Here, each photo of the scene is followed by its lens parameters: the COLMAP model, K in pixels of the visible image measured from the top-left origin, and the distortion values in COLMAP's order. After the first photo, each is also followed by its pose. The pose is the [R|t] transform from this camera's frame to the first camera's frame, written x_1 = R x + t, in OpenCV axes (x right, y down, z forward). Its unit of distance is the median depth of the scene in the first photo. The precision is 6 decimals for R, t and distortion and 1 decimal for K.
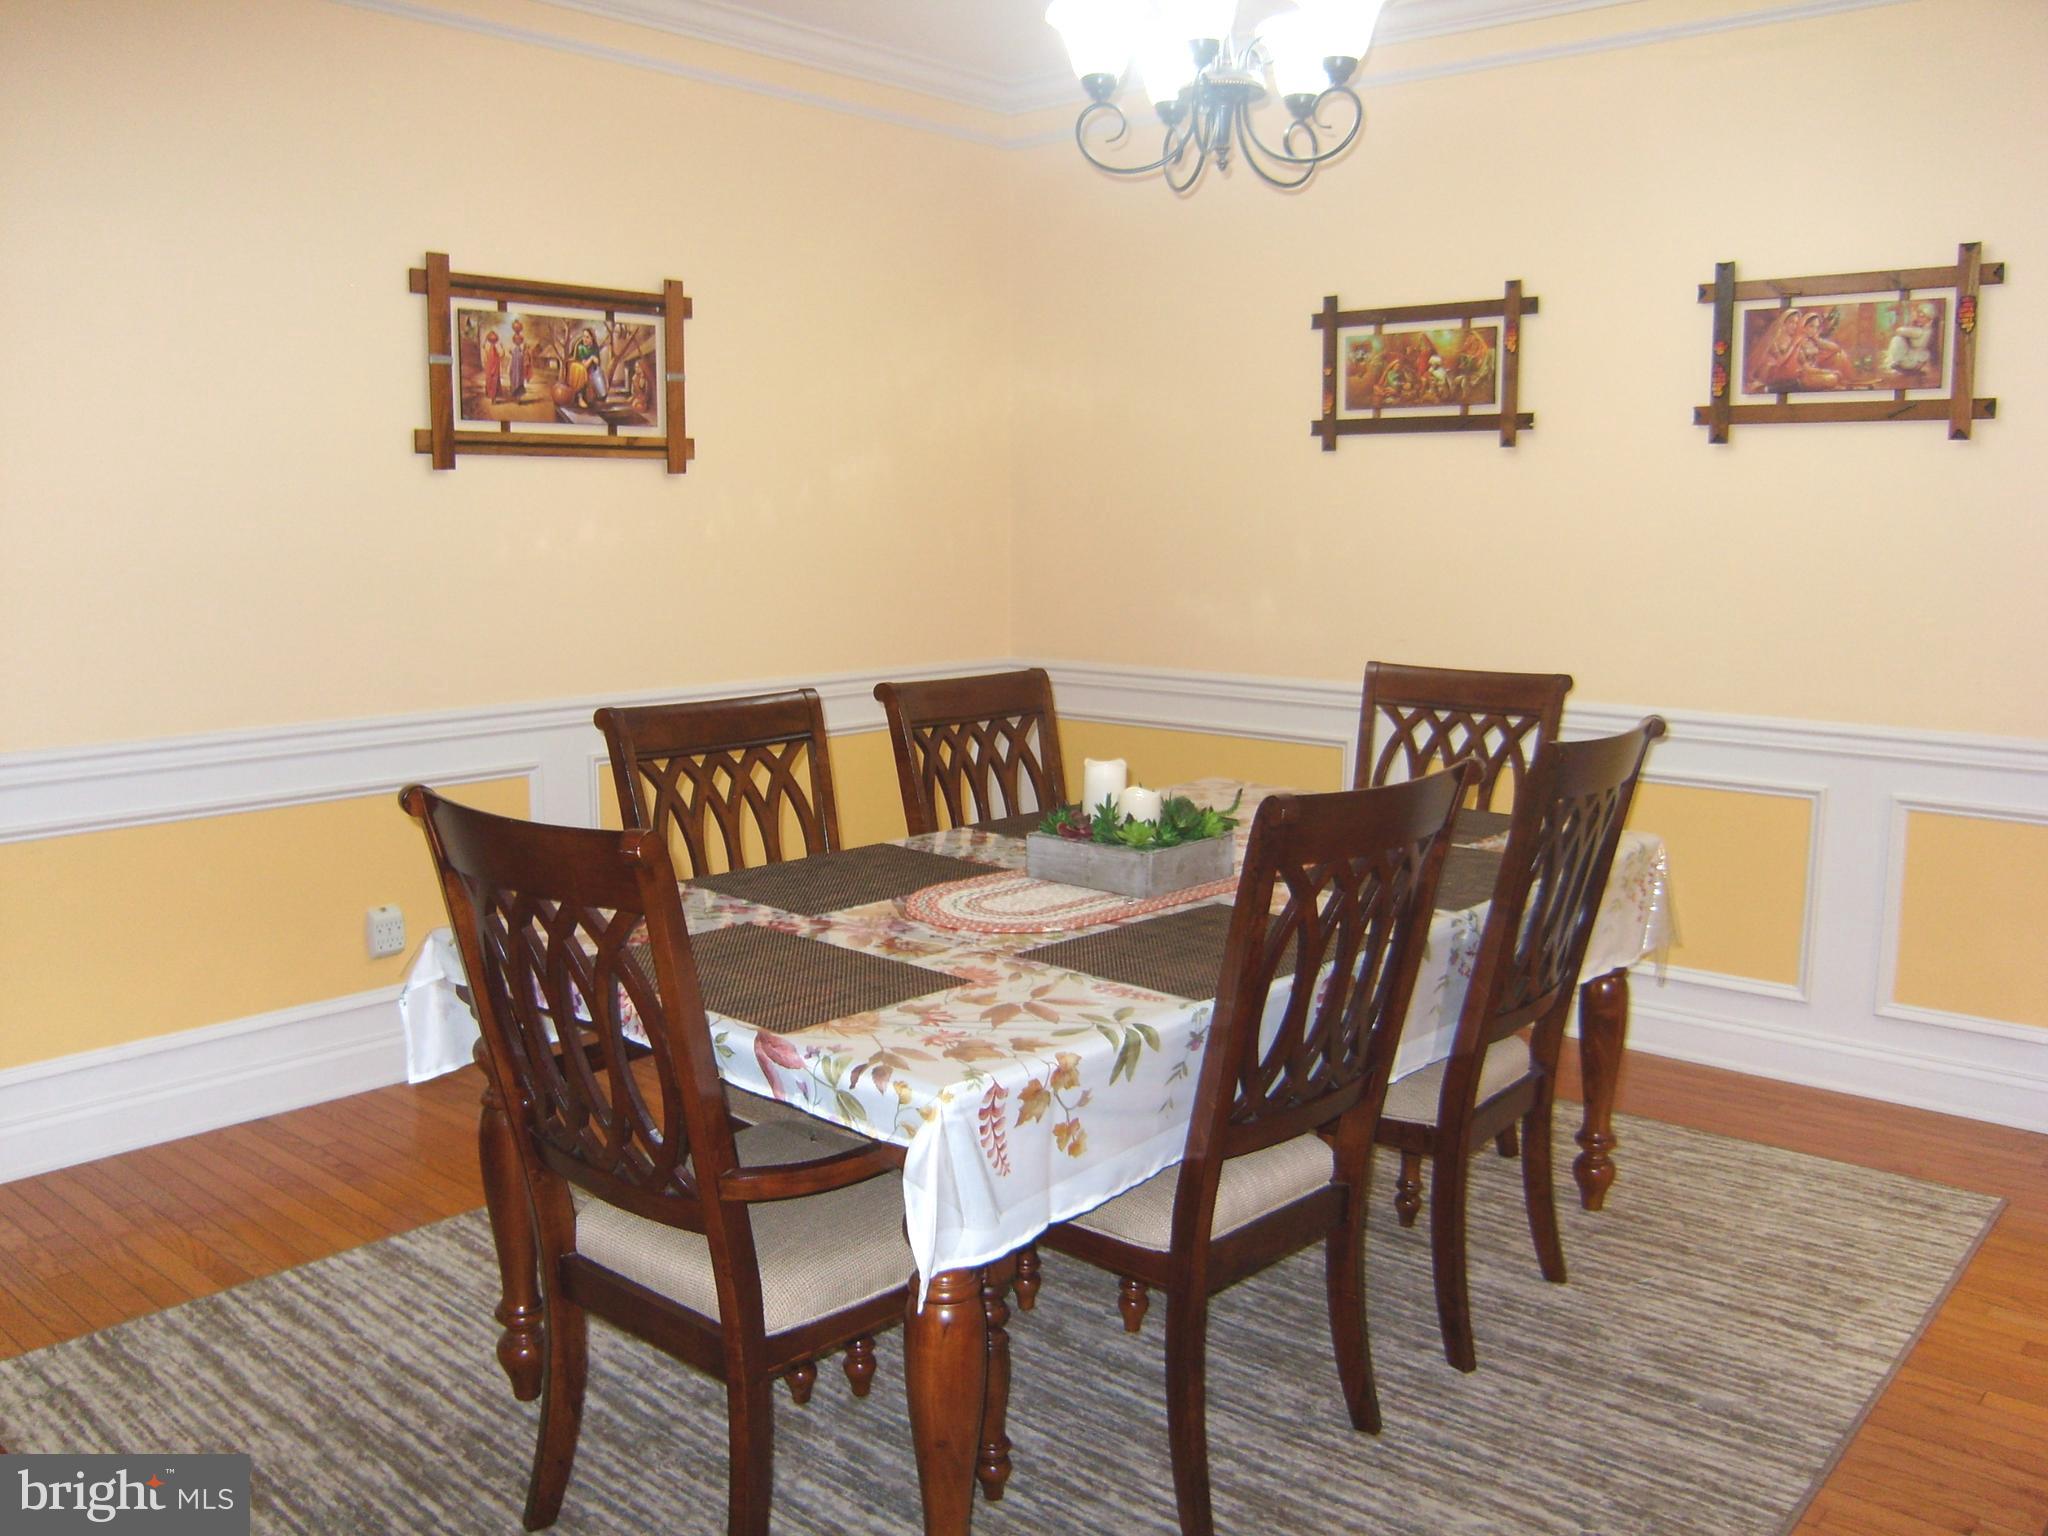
lens RADIAL K [[1724.0, 0, 1024.0], [0, 1724.0, 767.9], [0, 0, 1]] dist [-0.113030, 0.042687]
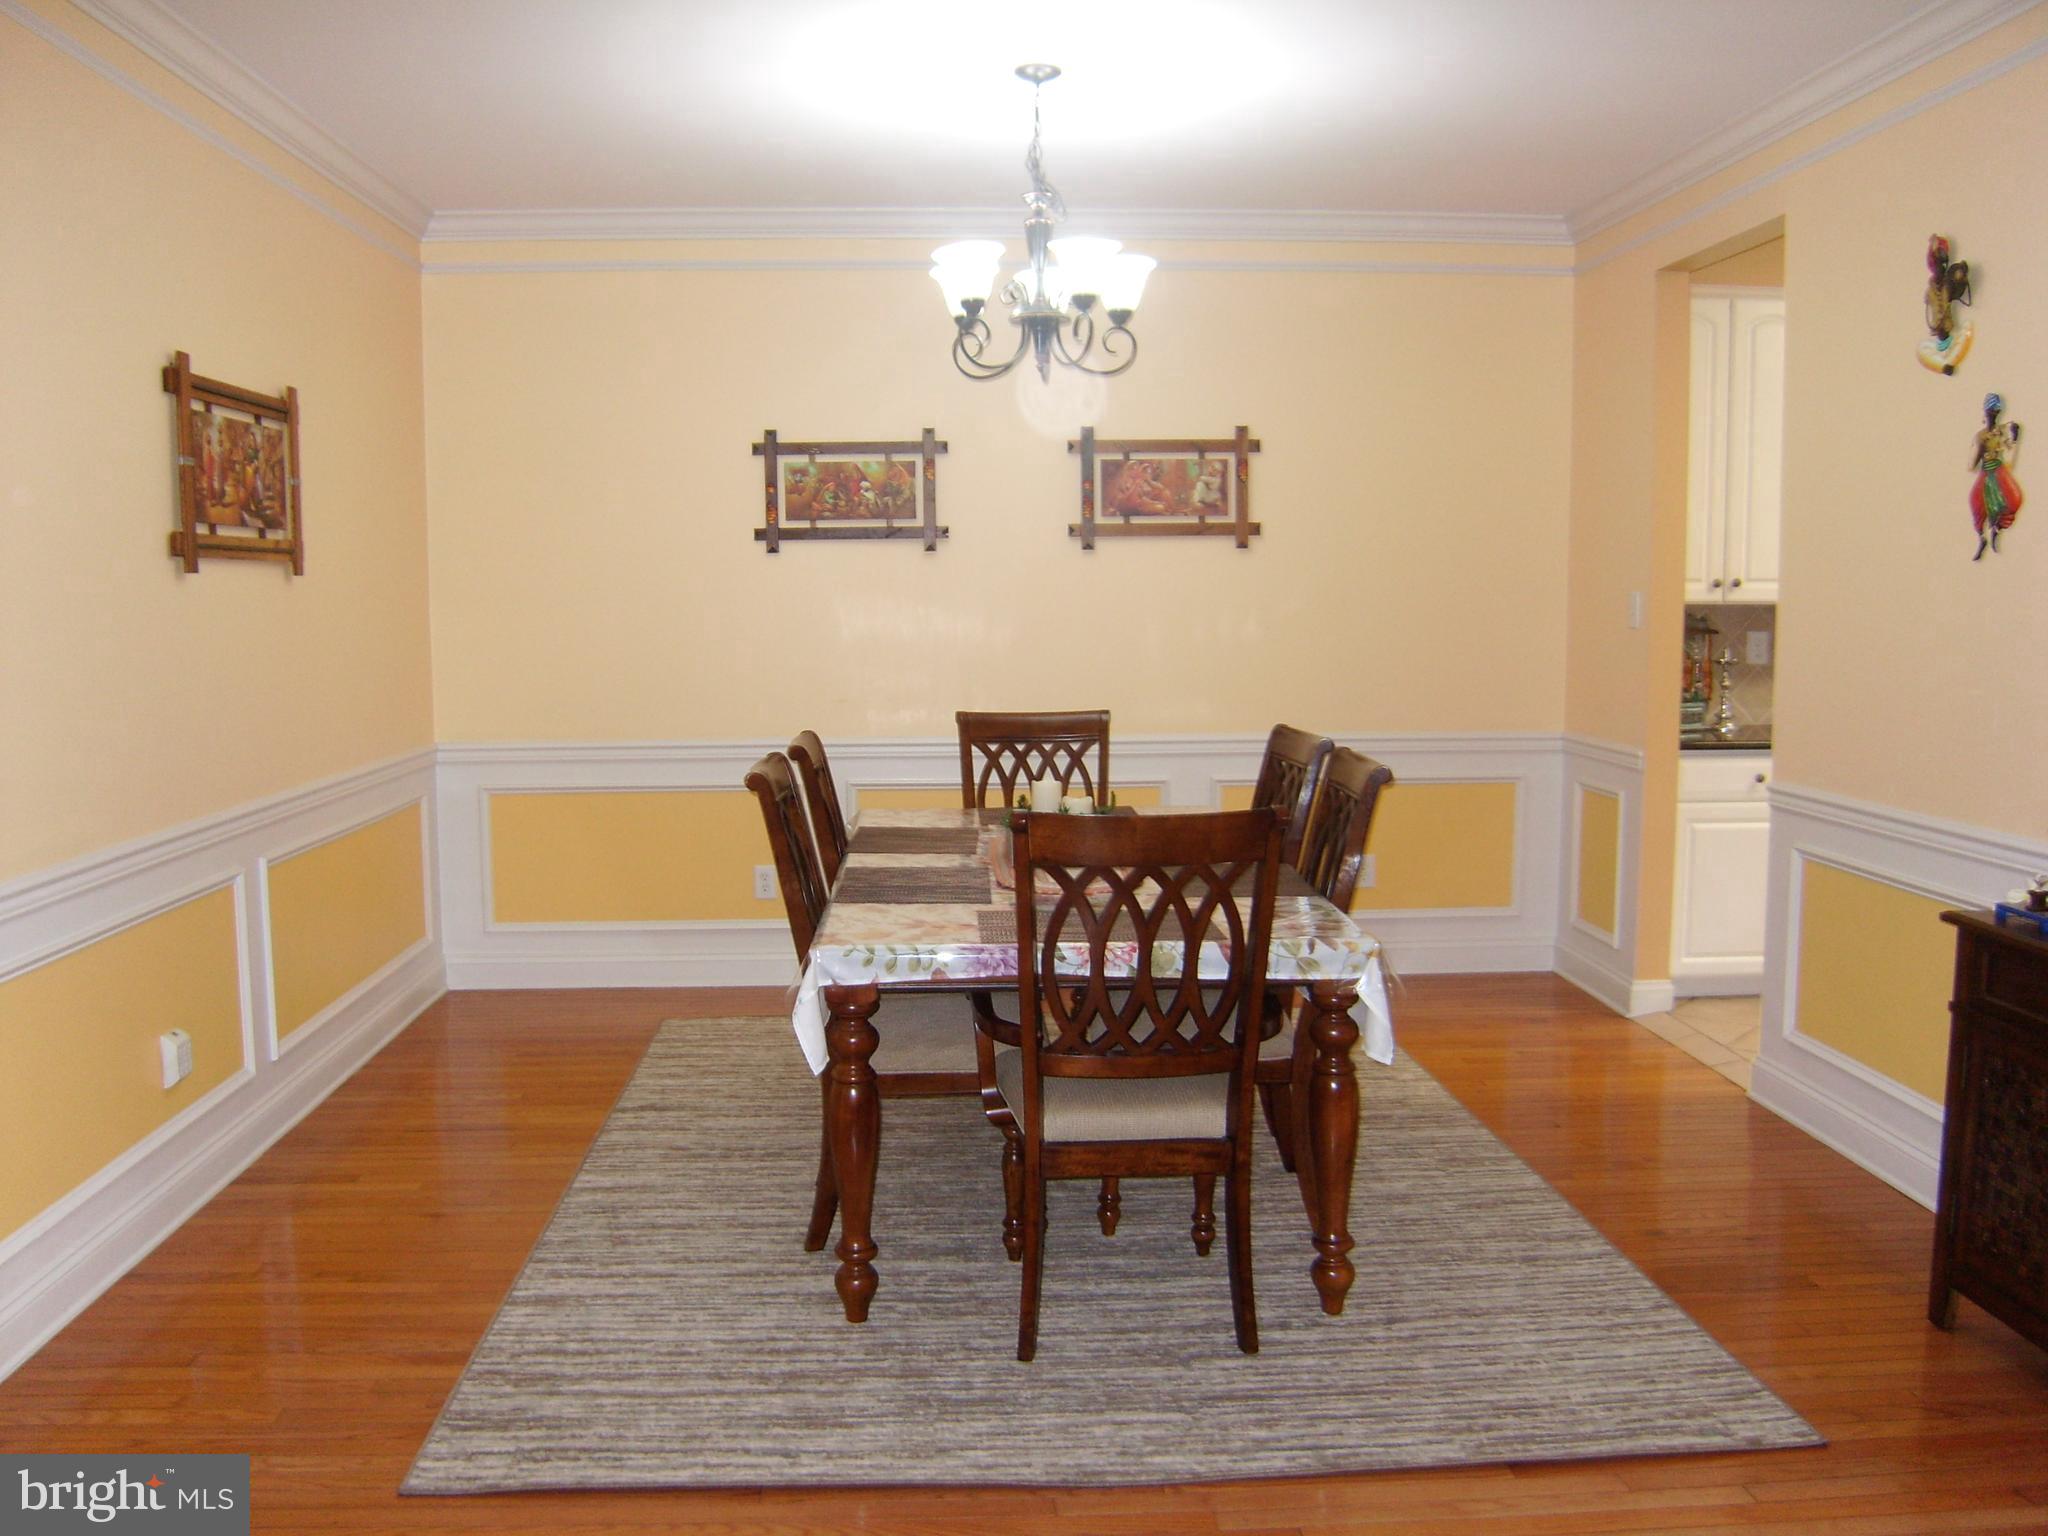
lens RADIAL K [[1724.0, 0, 1026.0], [0, 1724.0, 769.7], [0, 0, 1]] dist [-0.113030, 0.042687]
pose [[0.711975, -0.081215, 0.697492, -0.690355], [0.110802, 0.993839, 0.002618, -0.013939], [-0.693408, 0.075420, 0.716588, -0.013313]]
